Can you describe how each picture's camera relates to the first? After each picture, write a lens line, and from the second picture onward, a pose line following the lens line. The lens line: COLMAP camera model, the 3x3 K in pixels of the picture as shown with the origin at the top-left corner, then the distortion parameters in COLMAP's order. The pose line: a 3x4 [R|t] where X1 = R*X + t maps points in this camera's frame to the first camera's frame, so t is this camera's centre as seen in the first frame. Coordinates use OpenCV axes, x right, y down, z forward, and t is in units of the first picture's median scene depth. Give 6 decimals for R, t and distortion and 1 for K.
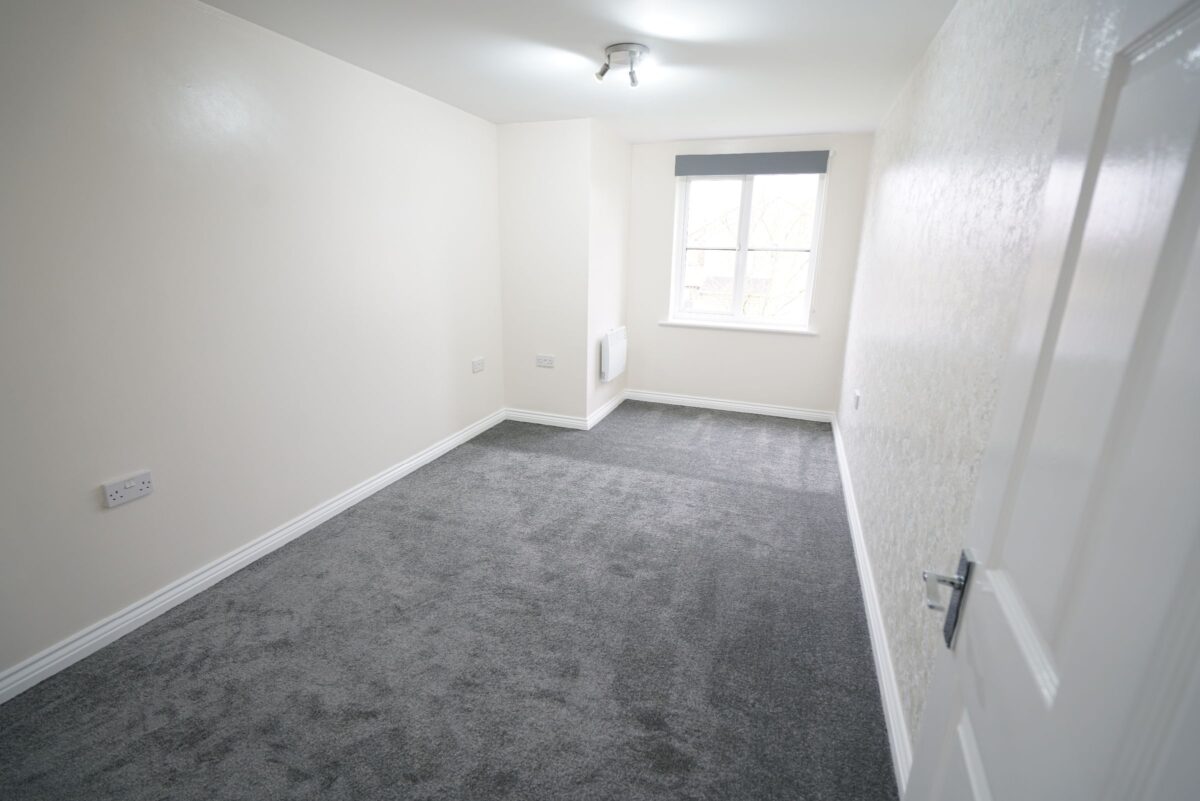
lens RADIAL K [[529.3, 0, 600.0], [0, 529.3, 400.5], [0, 0, 1]] dist [-0.000024, 0.000921]
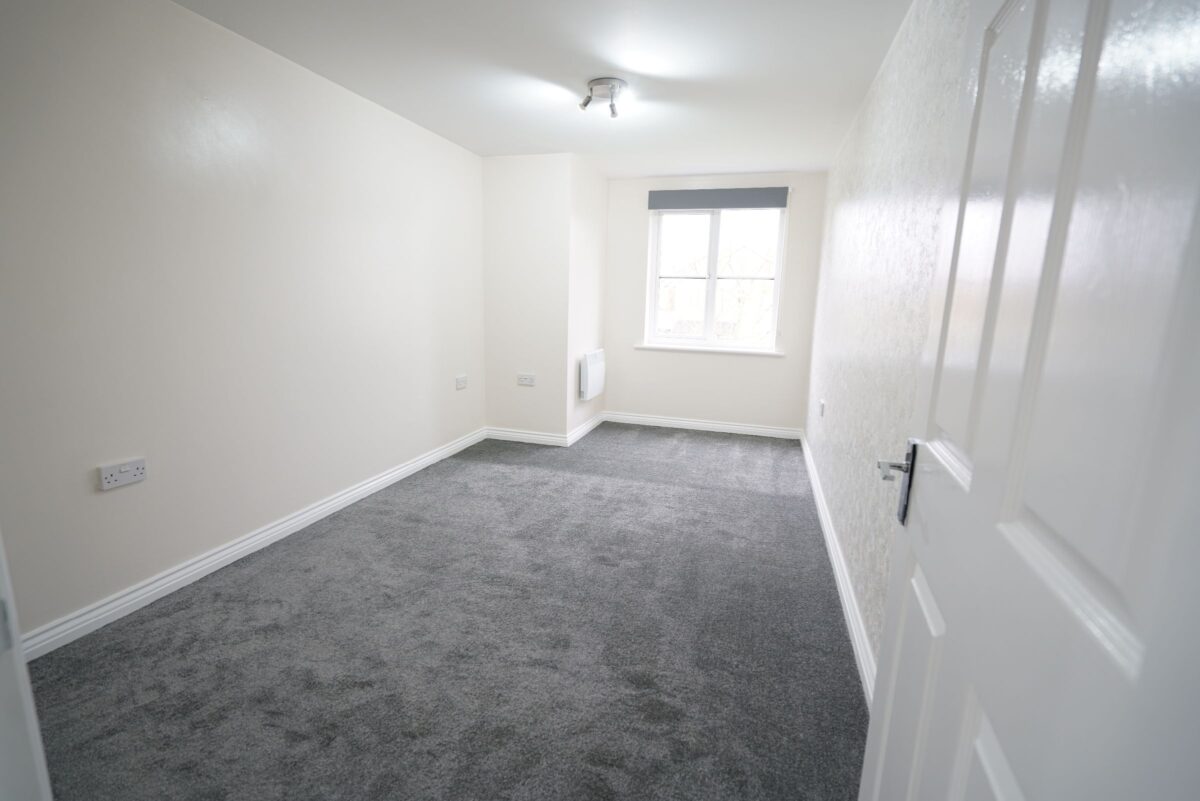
lens RADIAL K [[529.3, 0, 600.0], [0, 529.3, 400.5], [0, 0, 1]] dist [-0.000024, 0.000921]
pose [[0.998610, -0.002875, 0.052621, -0.032327], [0.007359, 0.996336, -0.085211, 0.122649], [-0.052183, 0.085480, 0.994972, -0.069685]]
